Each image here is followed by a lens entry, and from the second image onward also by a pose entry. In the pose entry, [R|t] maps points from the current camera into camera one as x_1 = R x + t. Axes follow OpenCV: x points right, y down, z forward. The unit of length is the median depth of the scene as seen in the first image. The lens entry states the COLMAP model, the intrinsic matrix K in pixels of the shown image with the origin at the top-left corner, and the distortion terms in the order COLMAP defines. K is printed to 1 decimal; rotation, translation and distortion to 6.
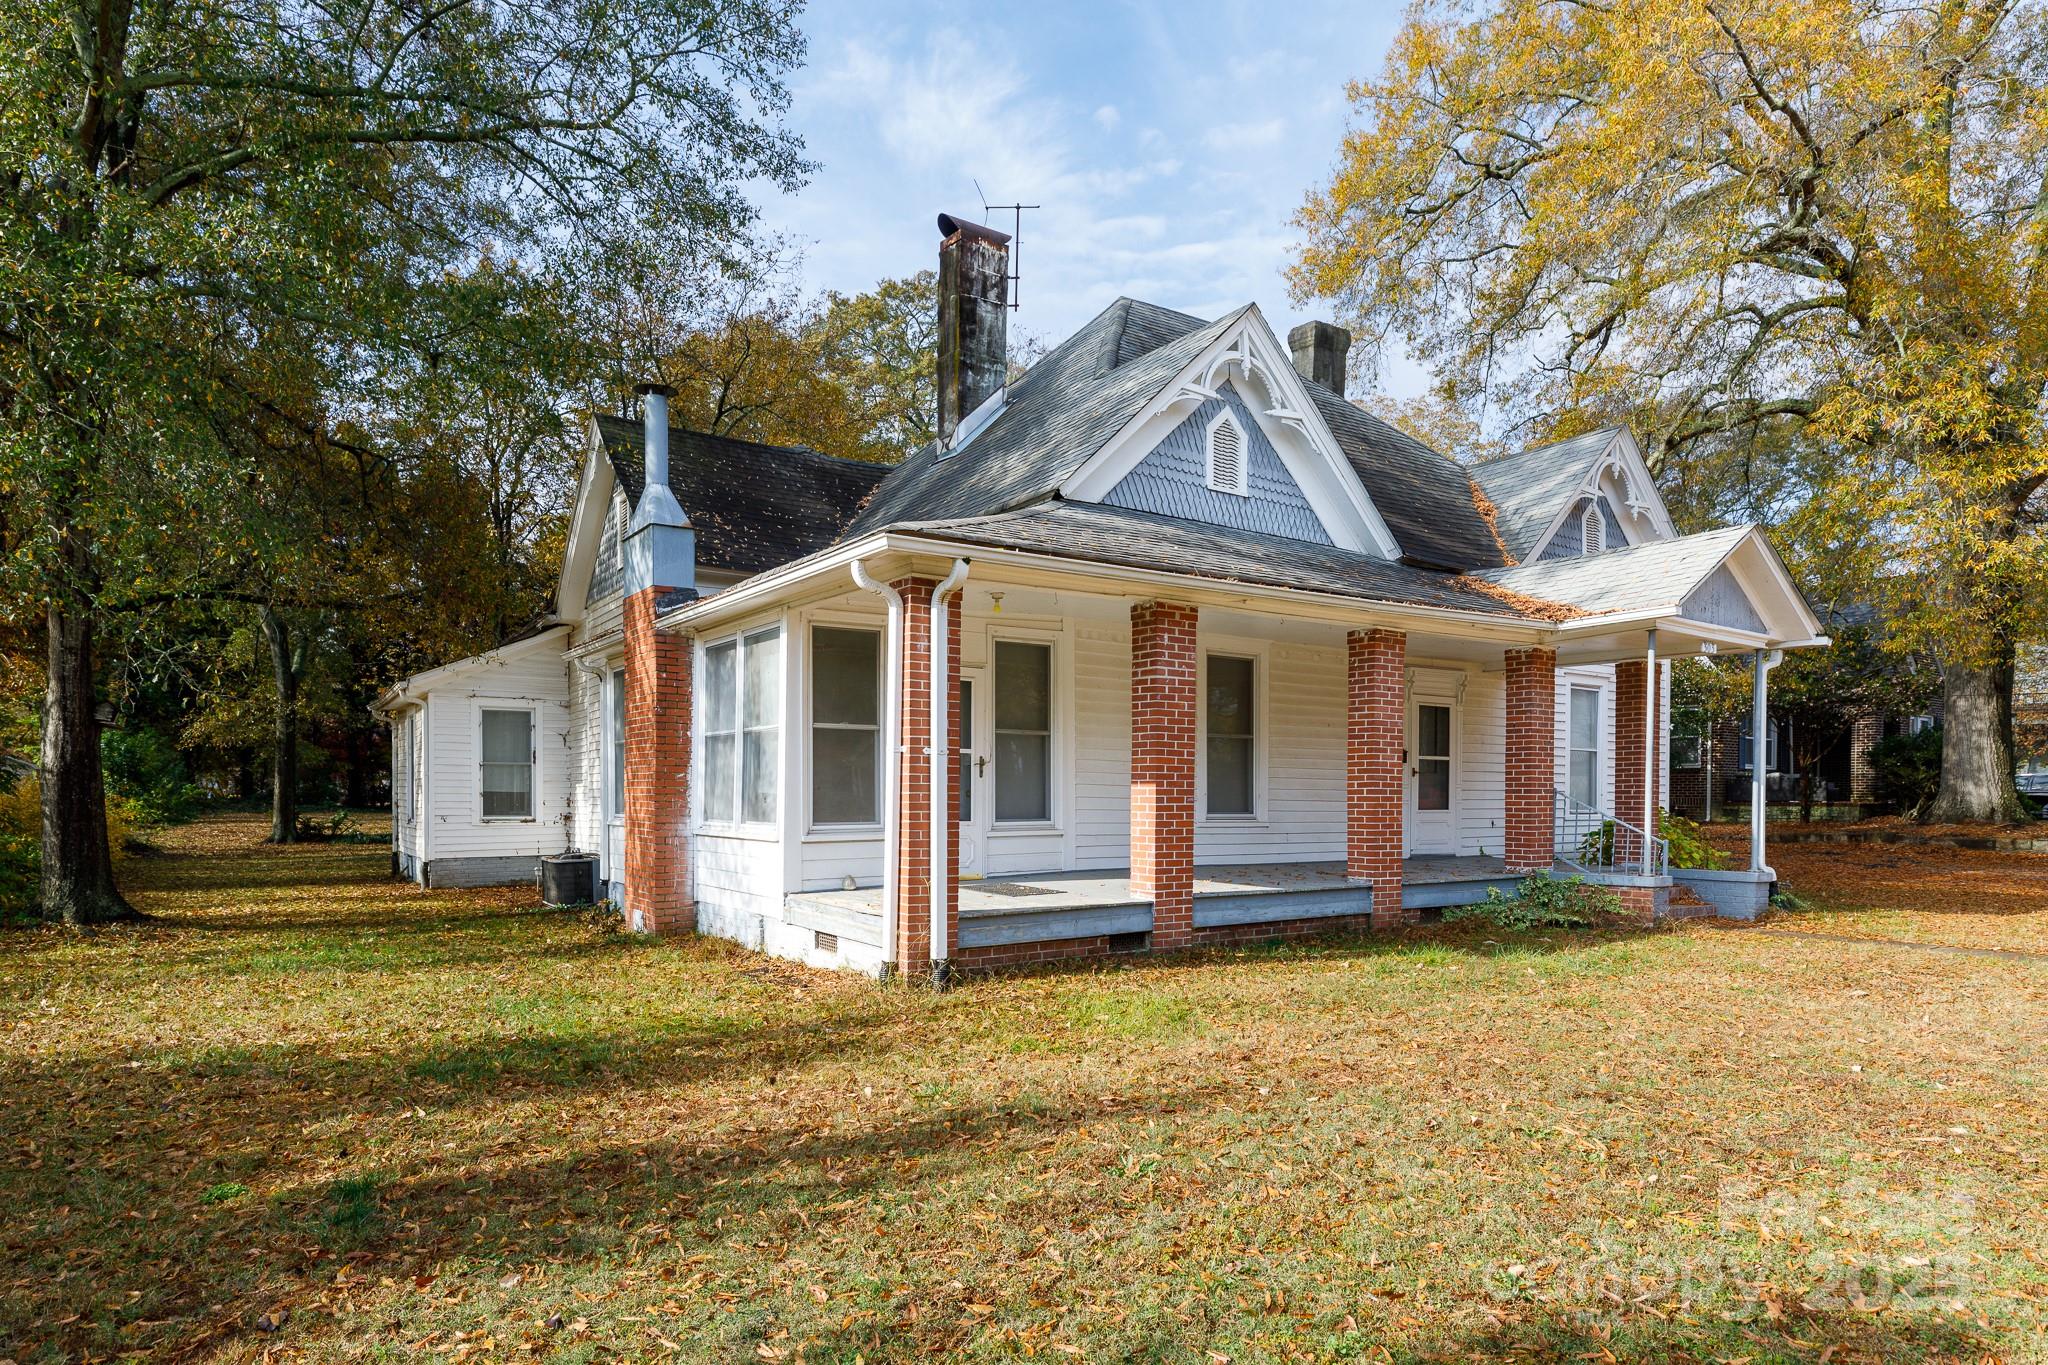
lens RADIAL K [[1176.3, 0, 1024.0], [0, 1176.3, 820.9], [0, 0, 1]] dist [0.003314, -0.000237]
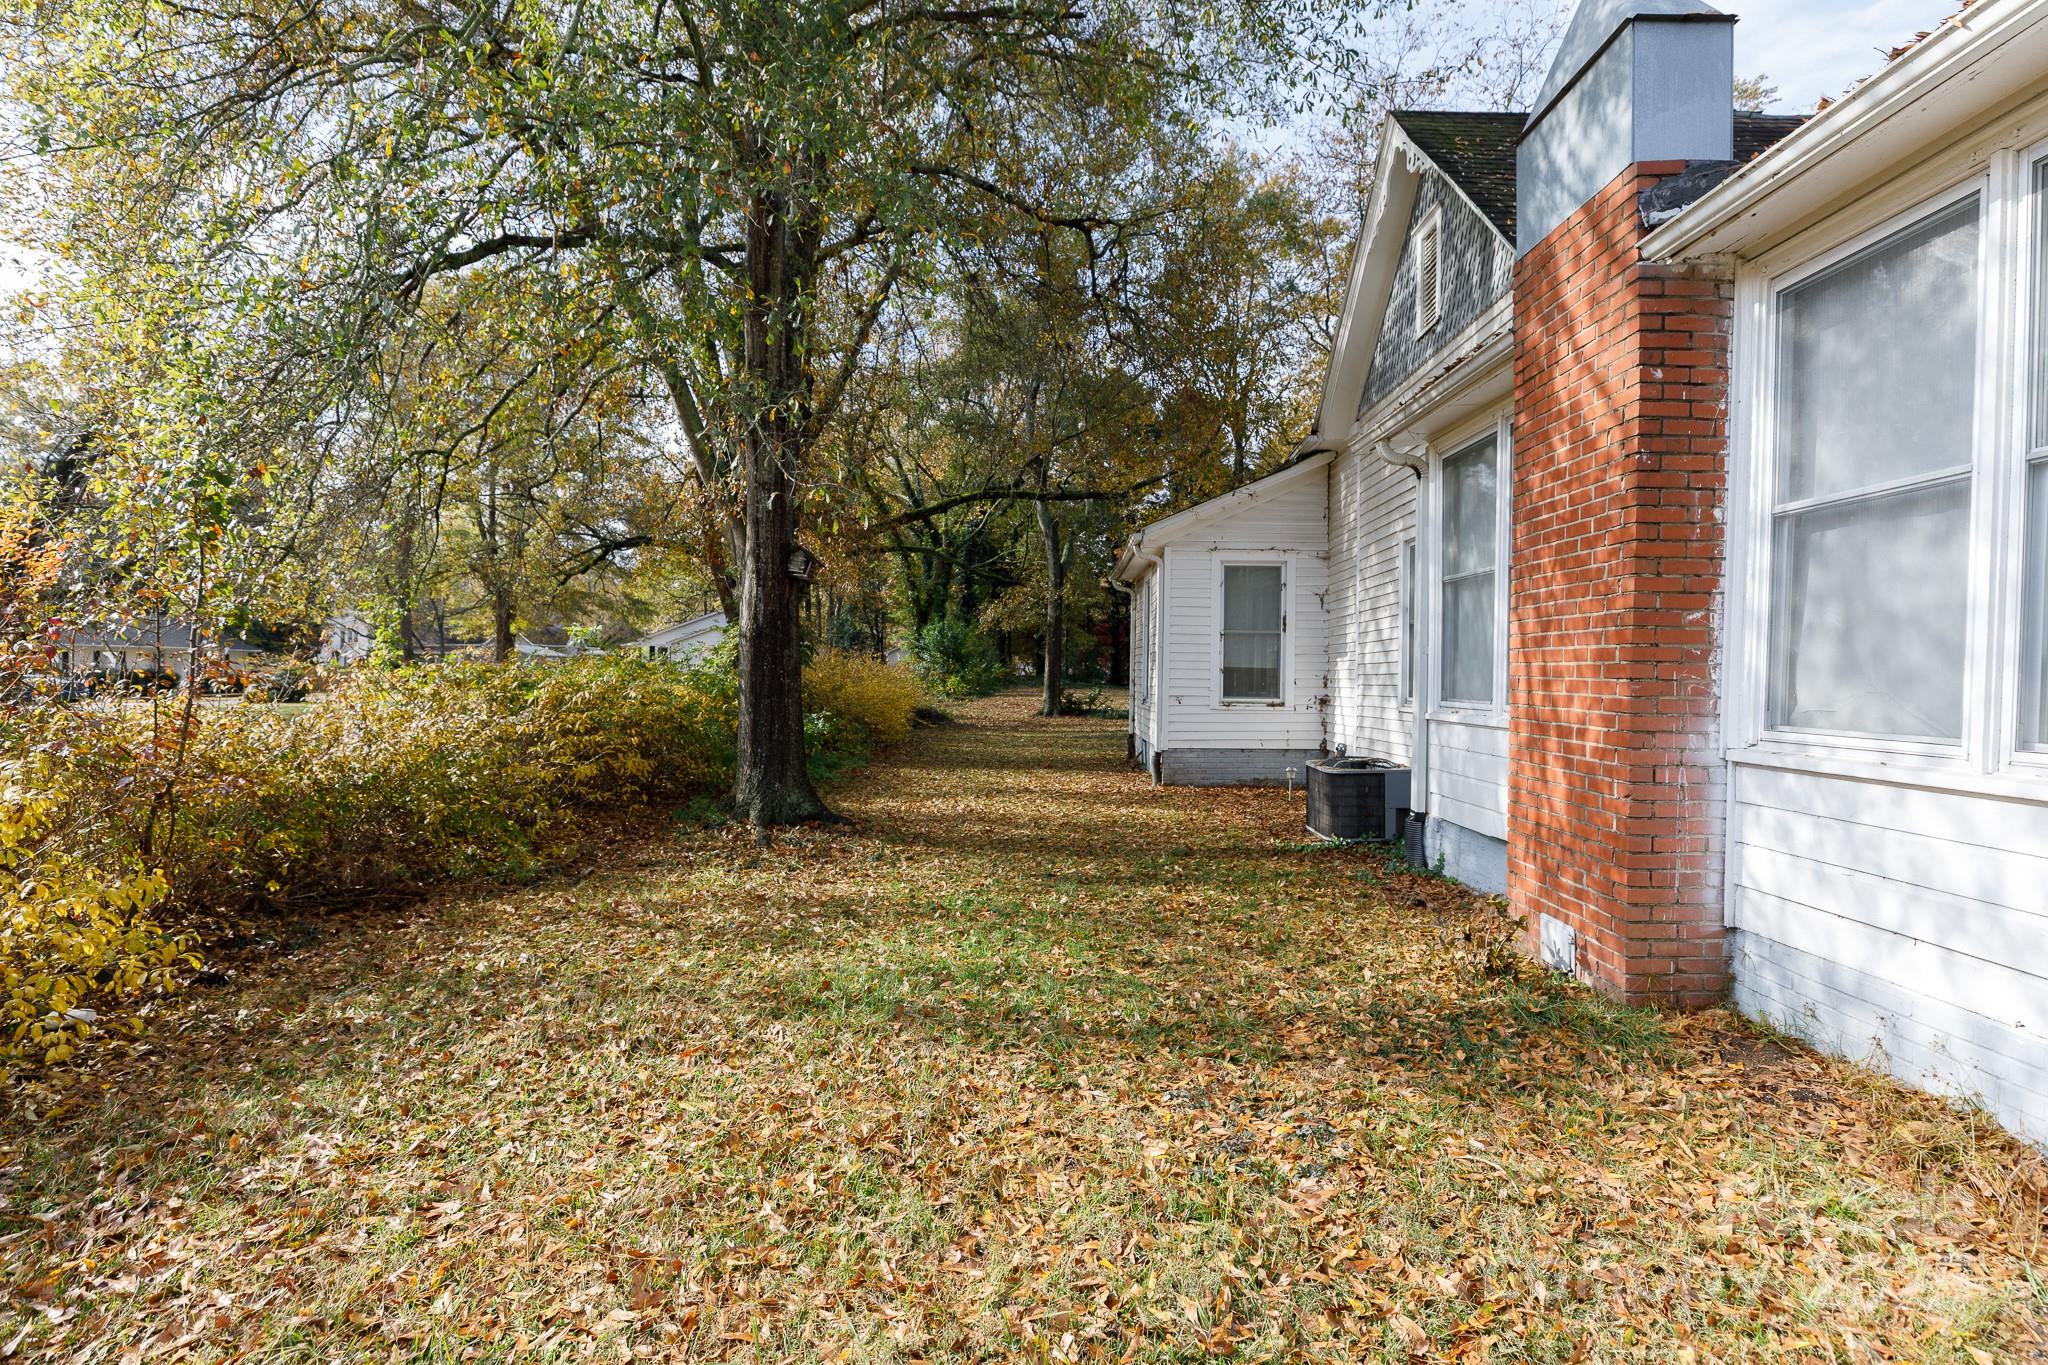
lens RADIAL K [[1089.7, 0, 1024.0], [0, 1089.7, 682.5], [0, 0, 1]] dist [0.001459, 0.000231]
pose [[0.823698, 0.011662, -0.566909, -0.169082], [-0.021250, 0.999721, -0.010310, -0.004276], [0.566630, 0.020539, 0.823716, 0.349602]]
